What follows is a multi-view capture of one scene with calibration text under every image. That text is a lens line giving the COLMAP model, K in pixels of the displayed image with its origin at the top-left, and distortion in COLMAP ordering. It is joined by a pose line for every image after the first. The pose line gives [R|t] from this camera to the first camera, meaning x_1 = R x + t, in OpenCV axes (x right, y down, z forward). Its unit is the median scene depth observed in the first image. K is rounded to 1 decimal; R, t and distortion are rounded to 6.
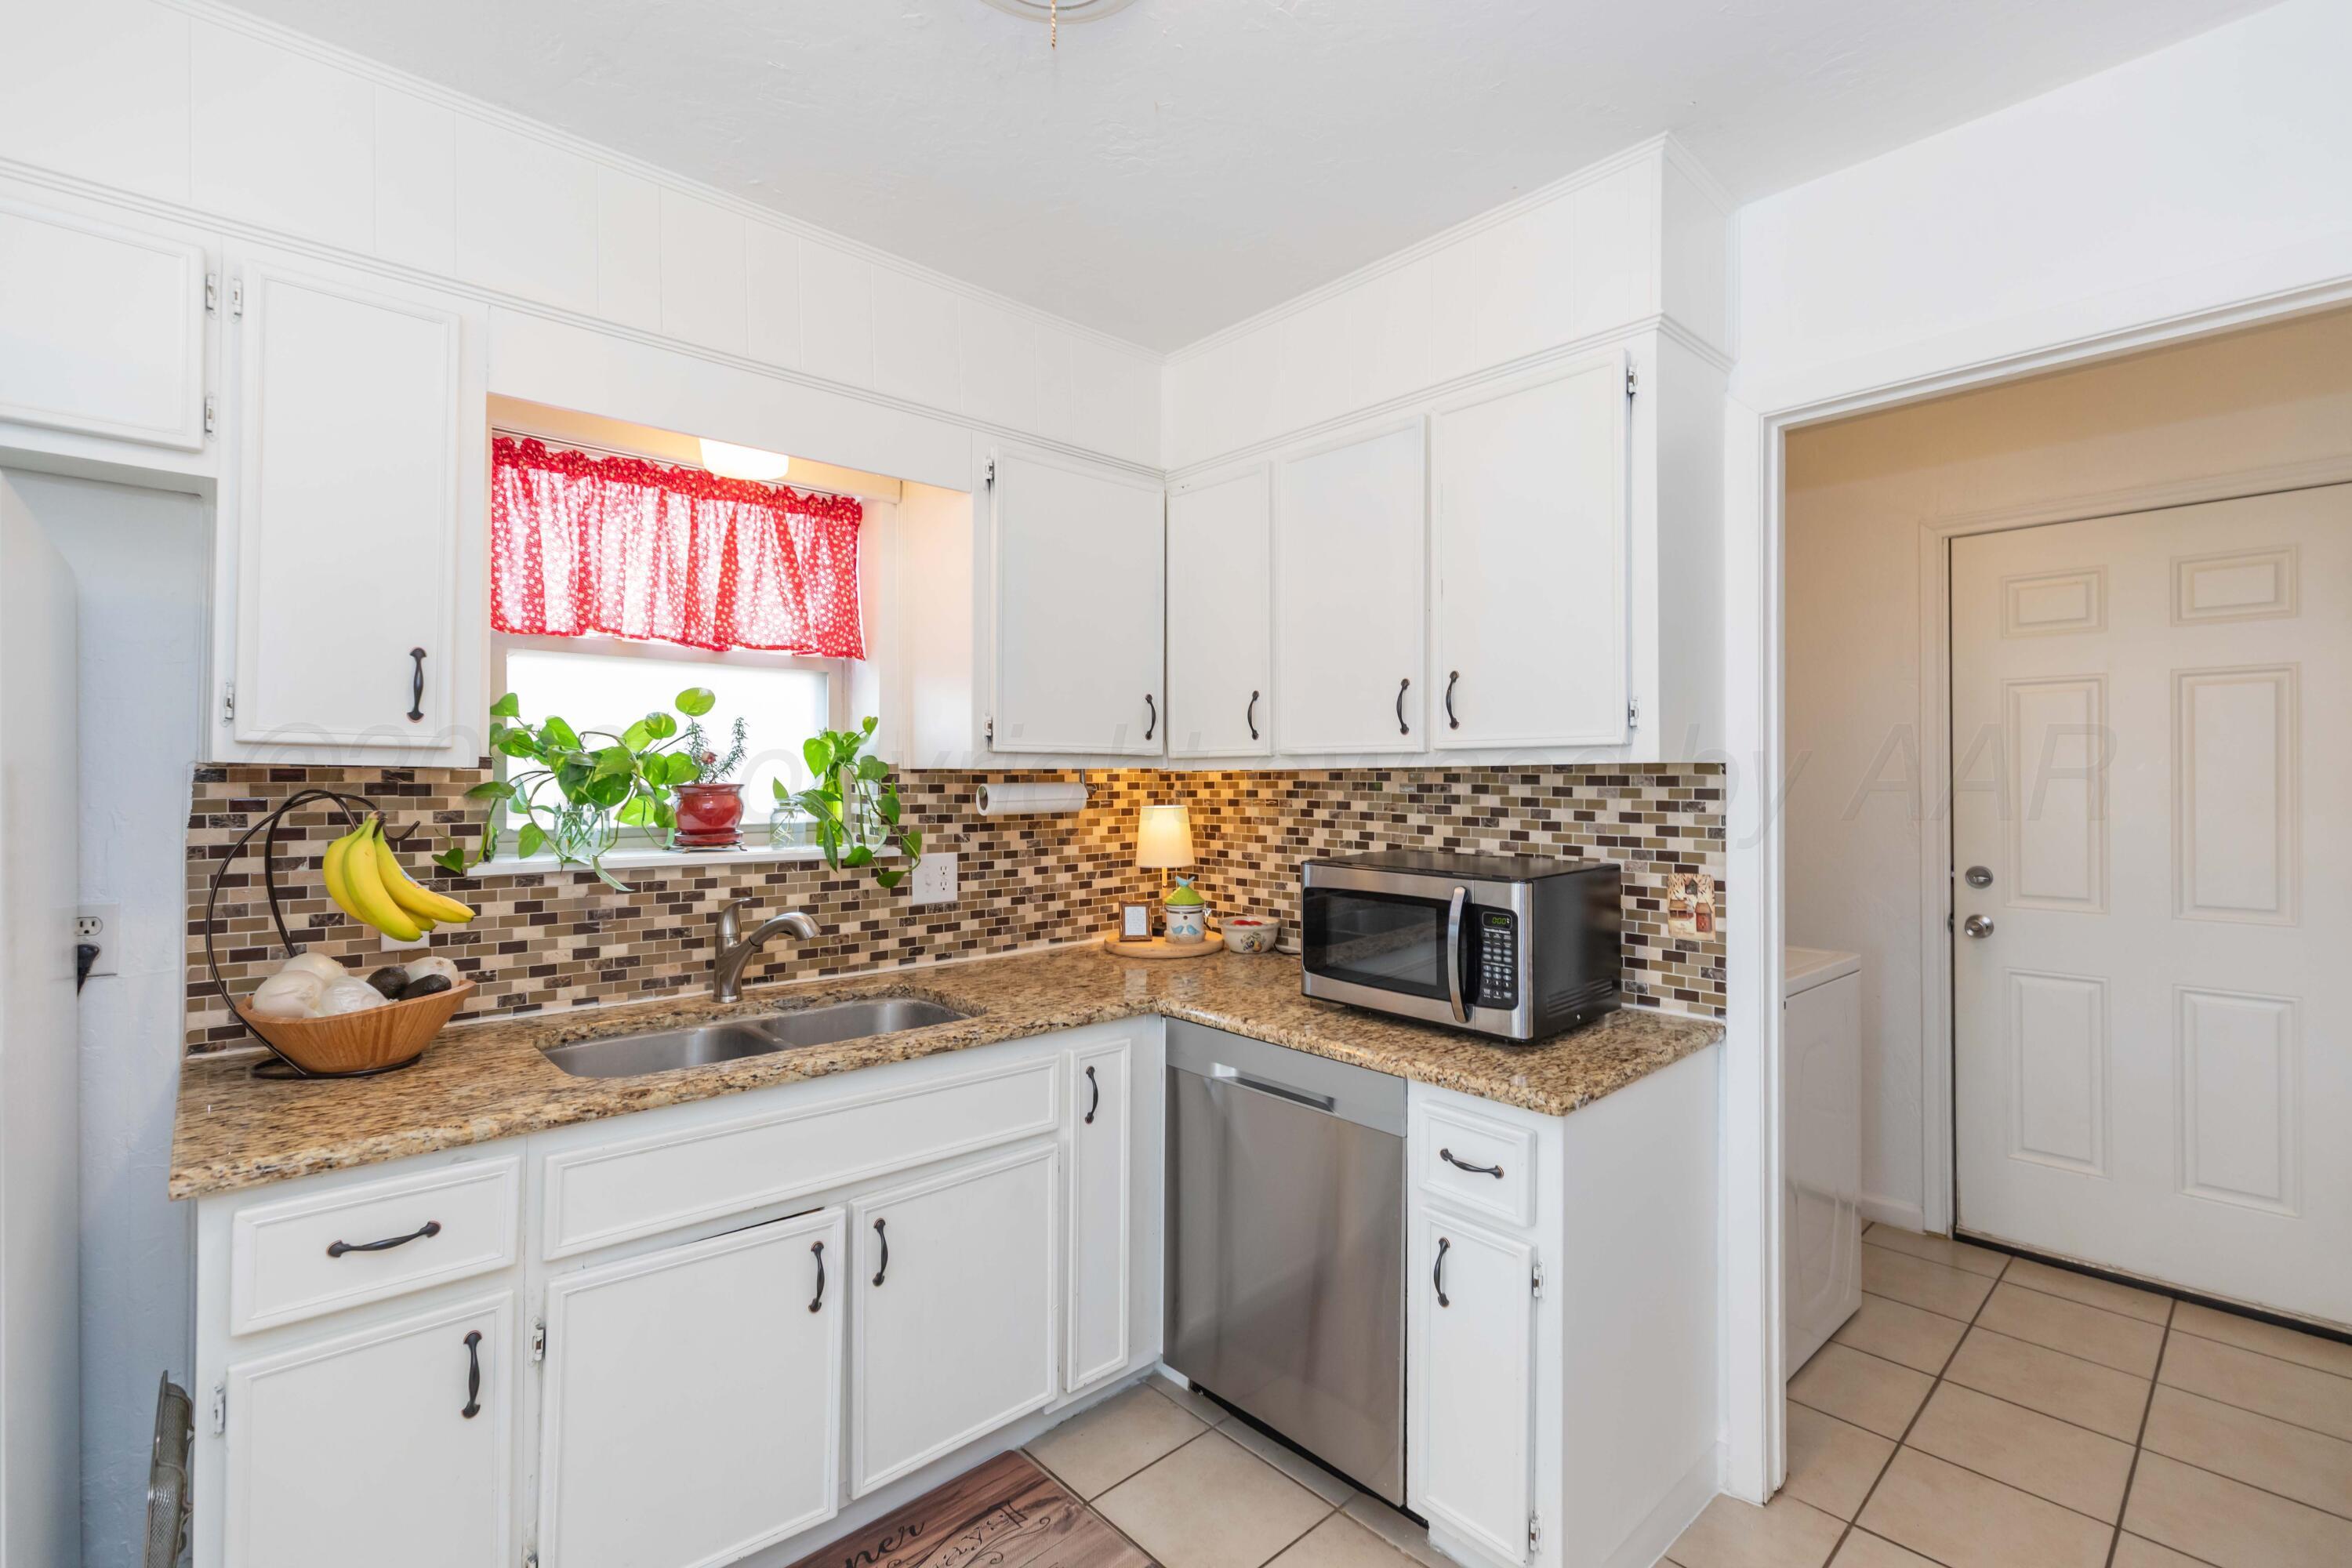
lens RADIAL K [[1046.2, 0, 1195.4], [0, 1046.2, 776.6], [0, 0, 1]] dist [0.001645, -0.000235]
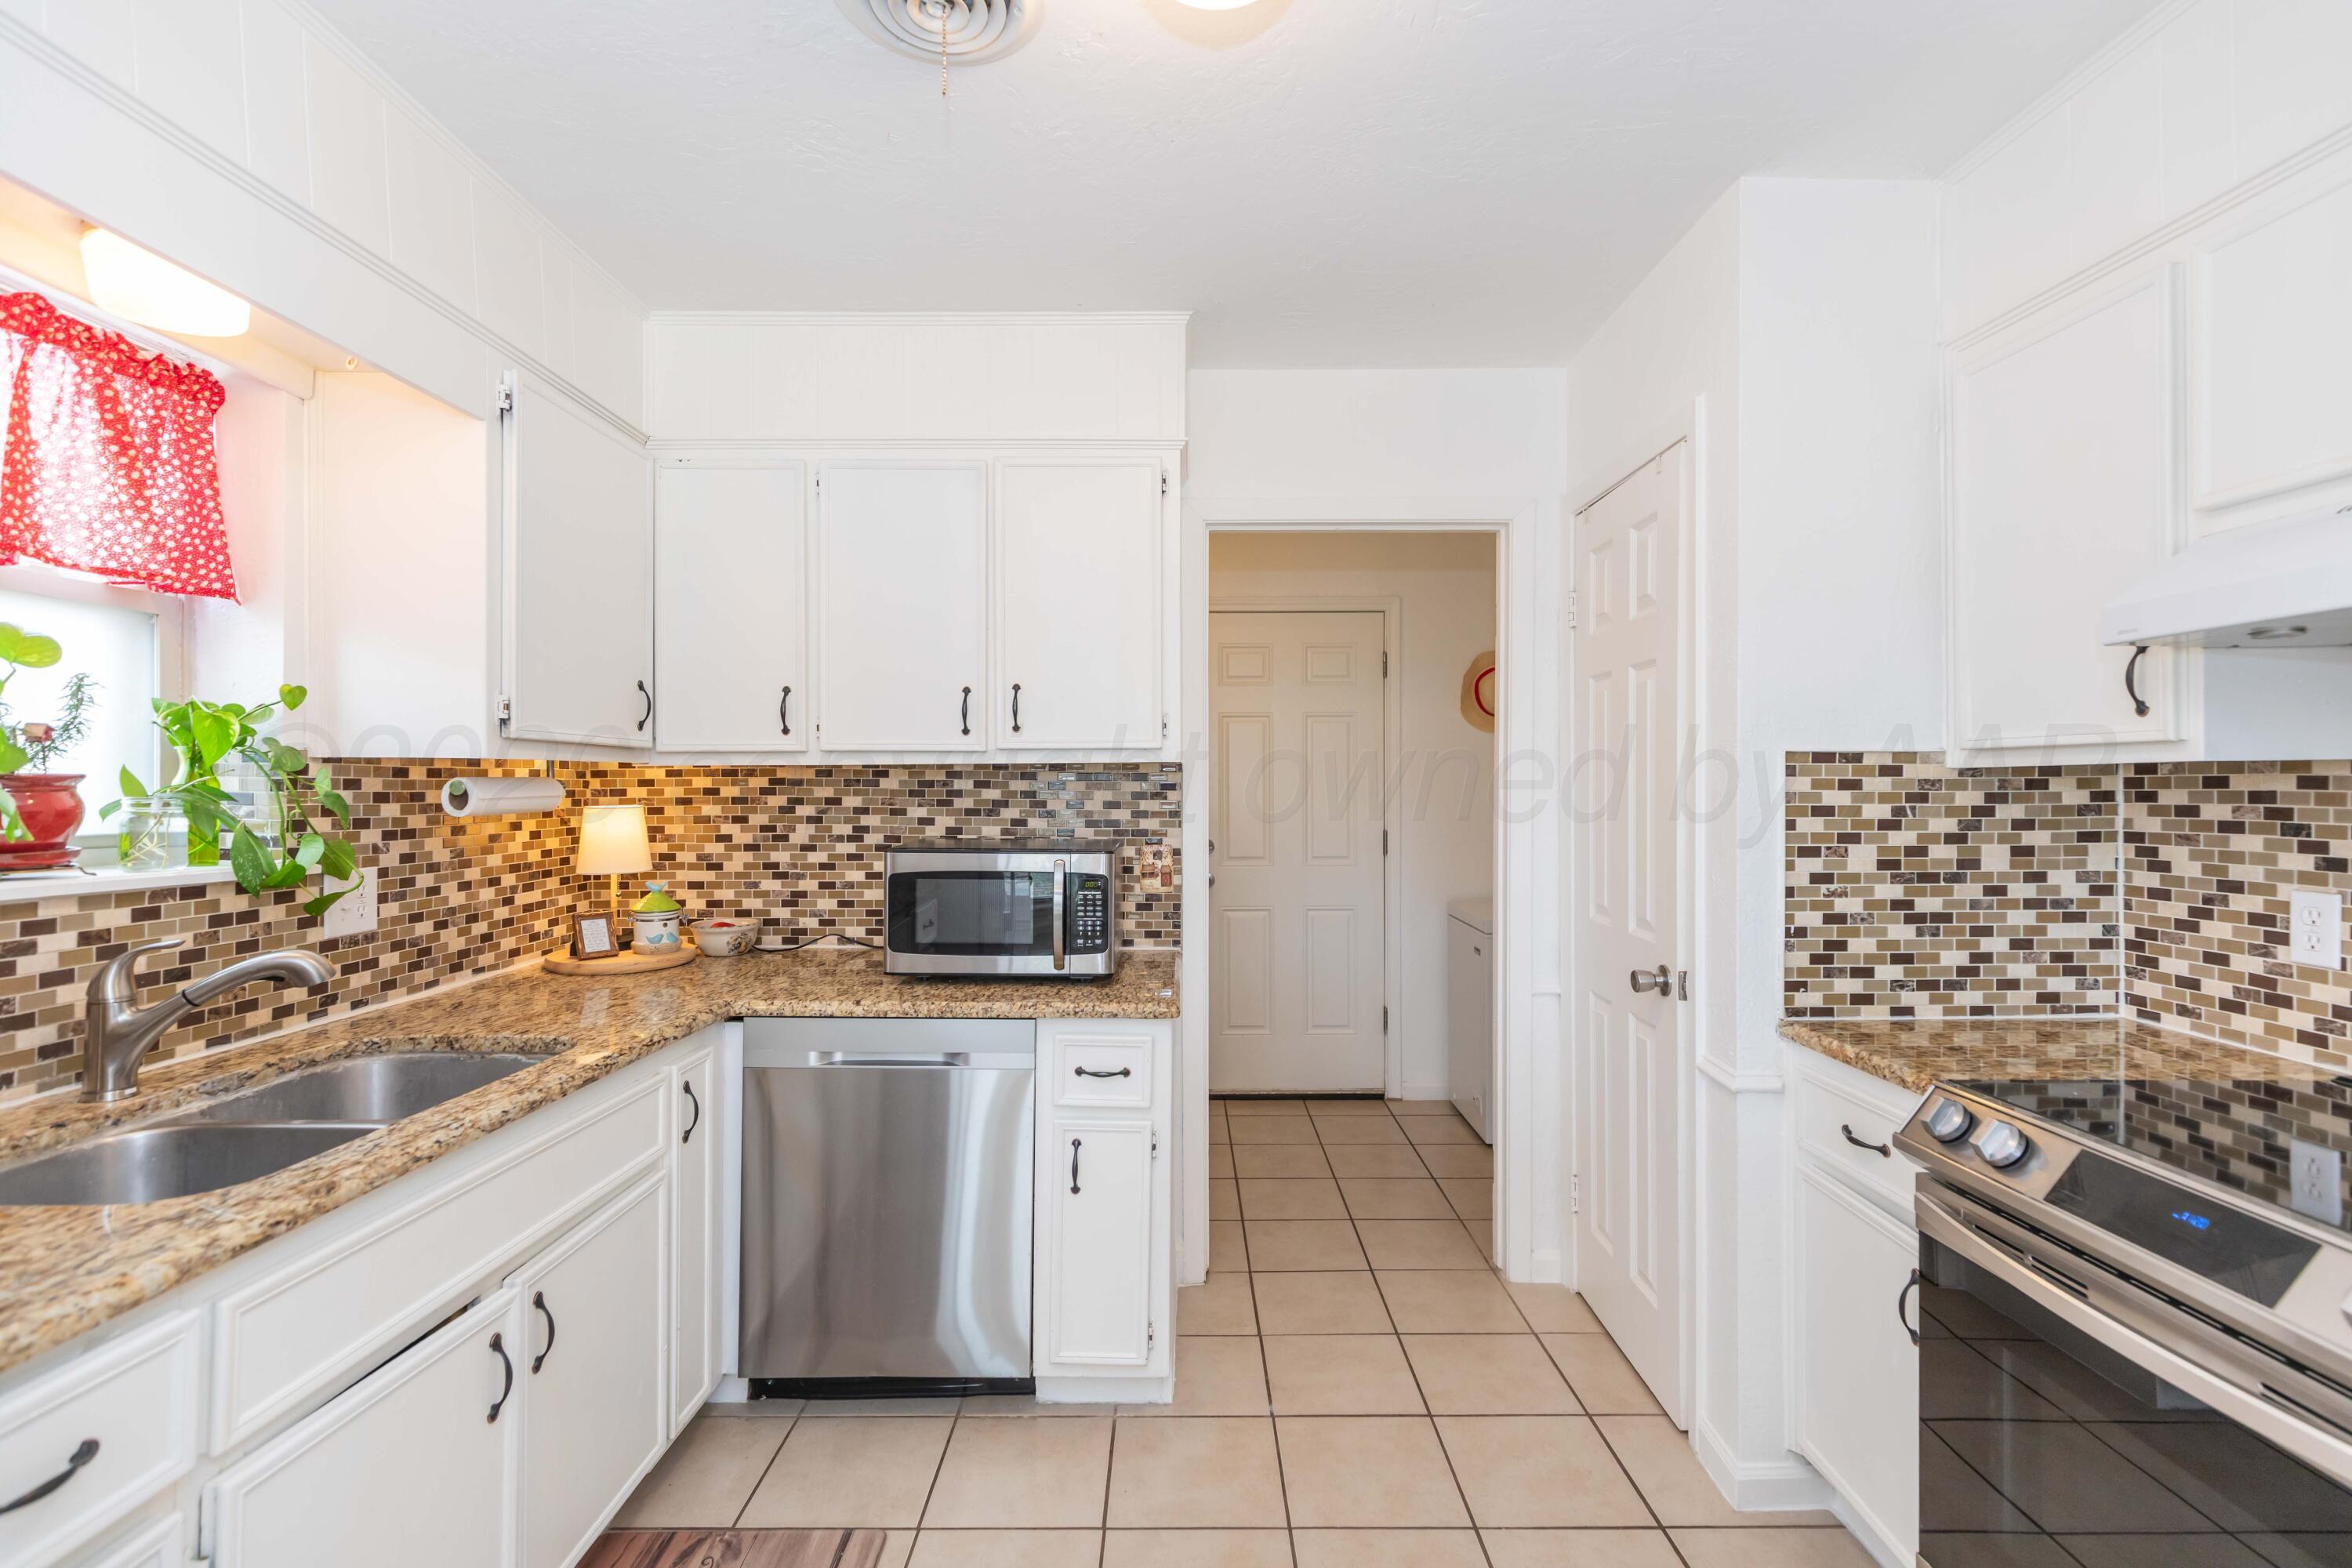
lens RADIAL K [[1041.6, 0, 1193.2], [0, 1041.6, 786.4], [0, 0, 1]] dist [0.002207, -0.000112]
pose [[0.678255, -0.000369, 0.734826, -0.420069], [0.000084, 1.000000, 0.000425, 0.013729], [-0.734826, -0.000227, 0.678255, 0.037882]]
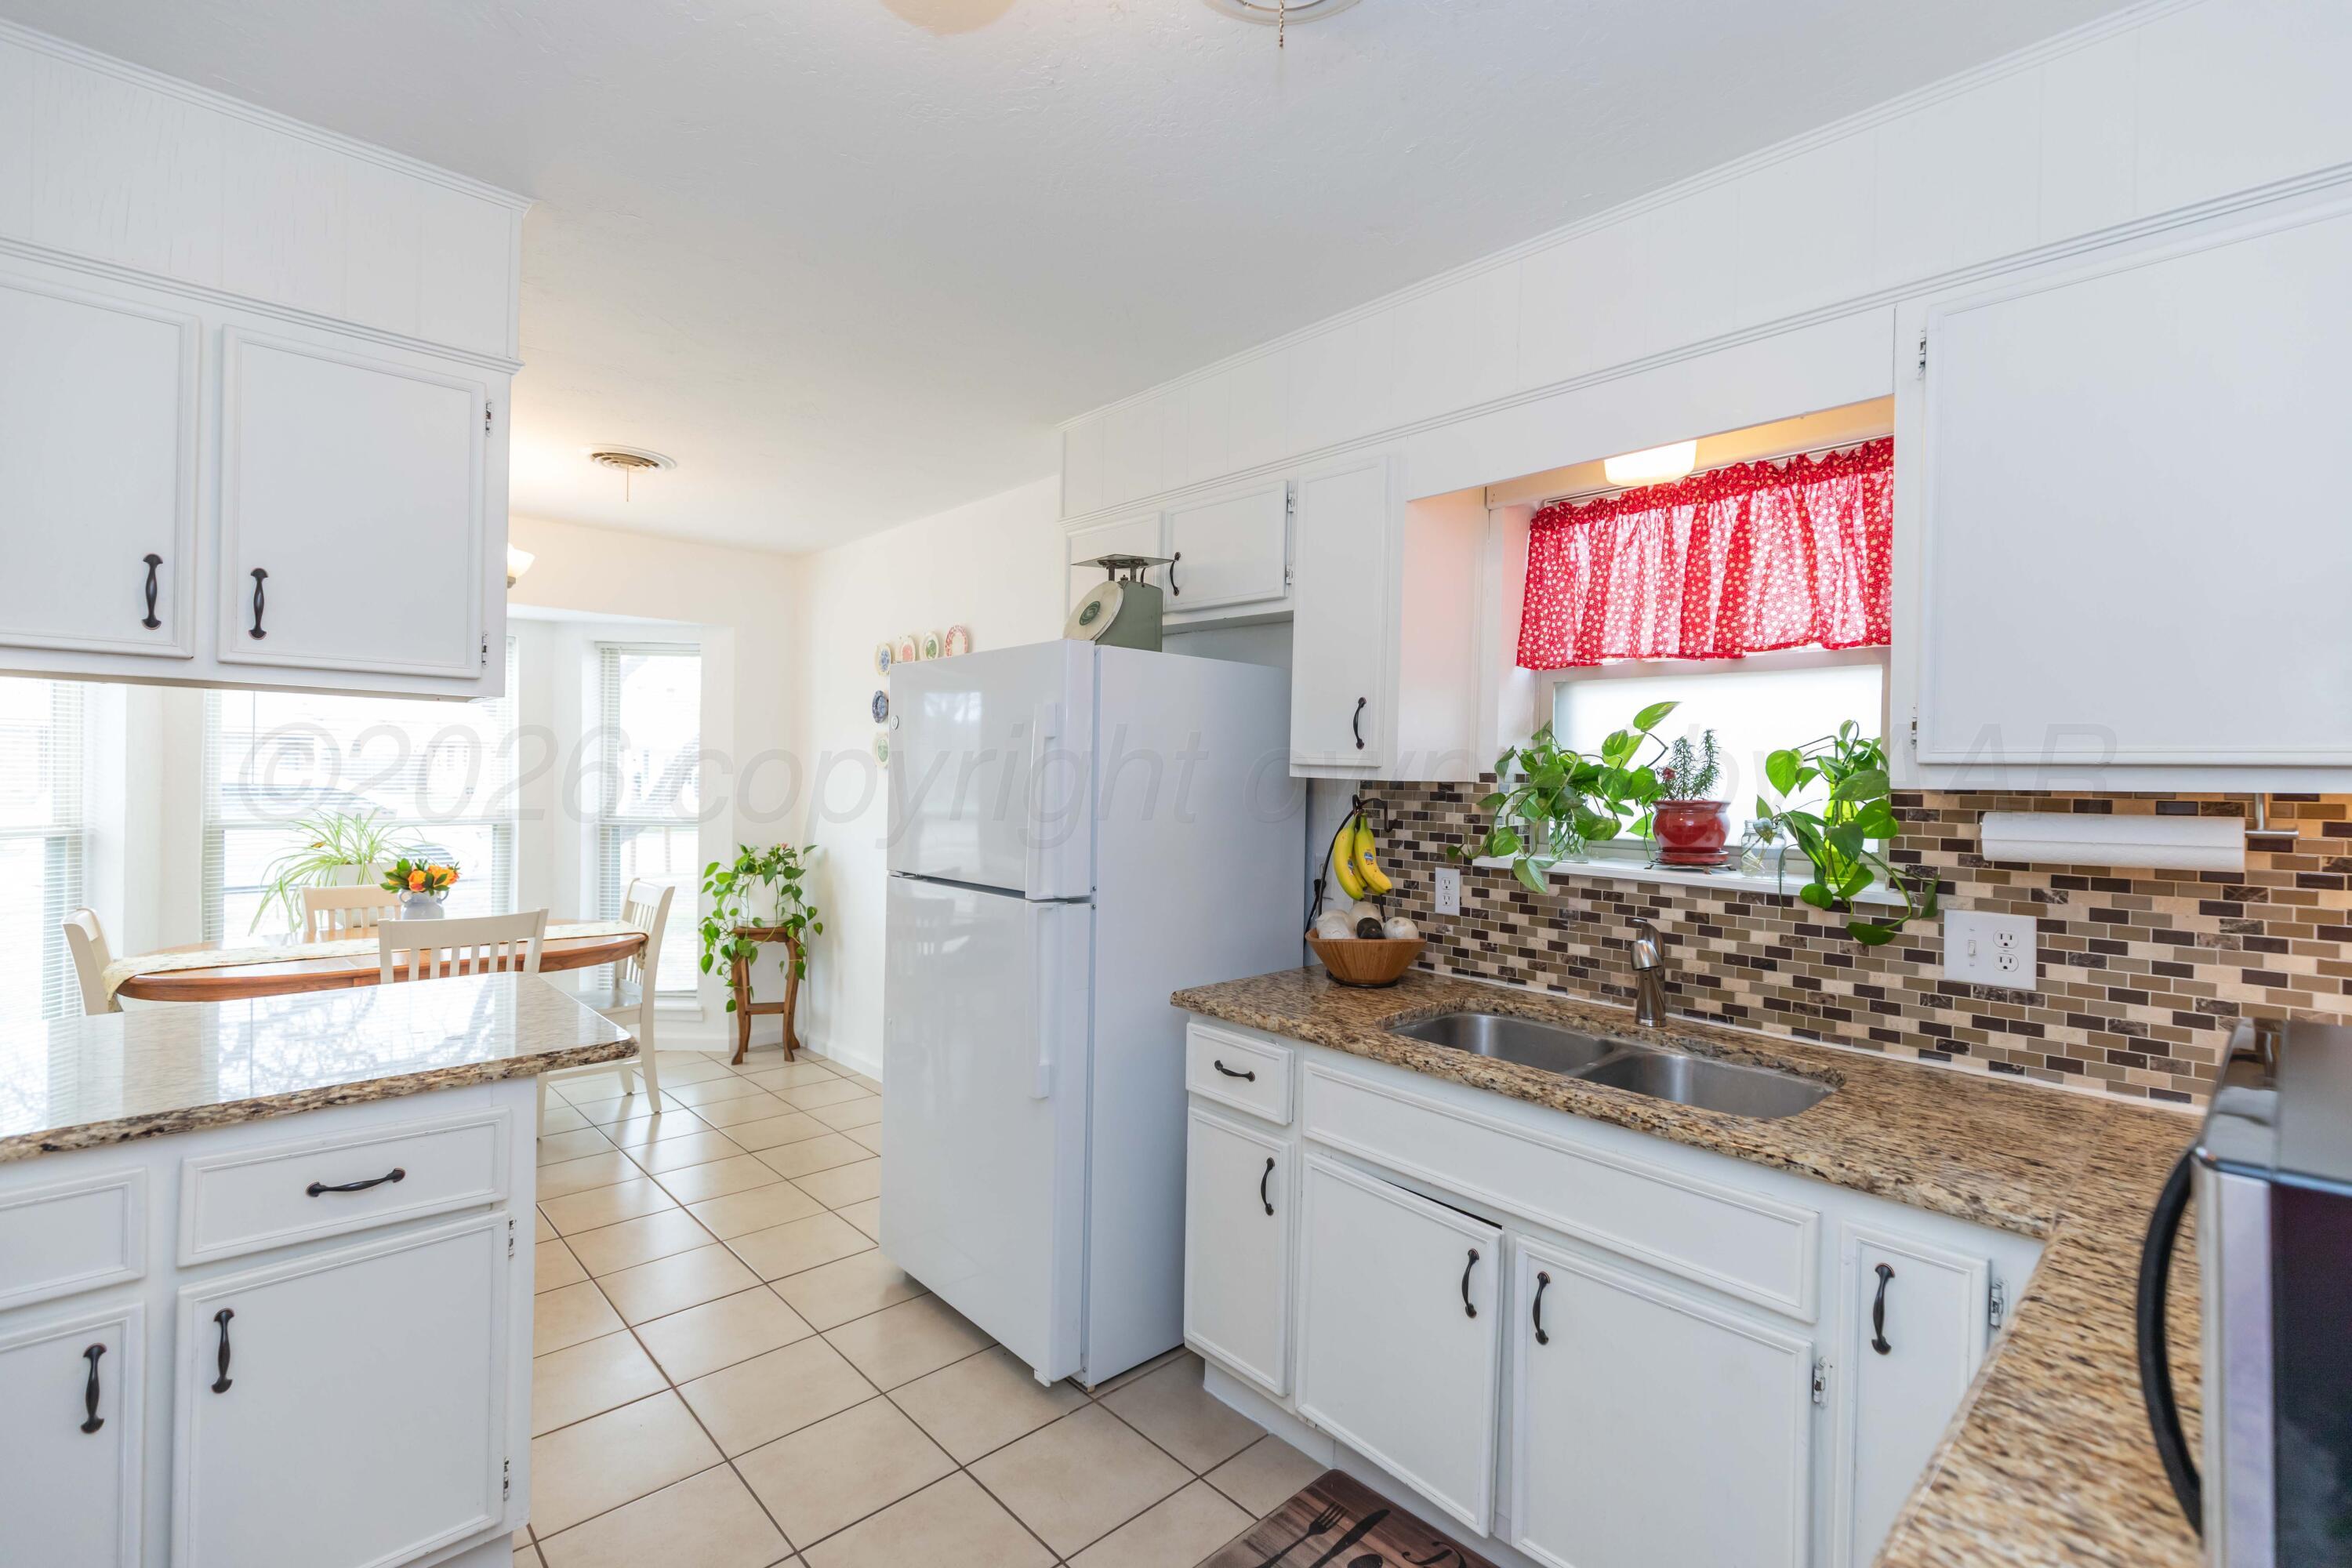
lens RADIAL K [[1032.7, 0, 1192.4], [0, 1032.7, 779.8], [0, 0, 1]] dist [-0.000379, -0.000328]
pose [[0.001208, 0.002848, -0.999995, 0.455715], [-0.017851, 0.999837, 0.002826, -0.006352], [0.999840, 0.017848, 0.001259, 0.513051]]
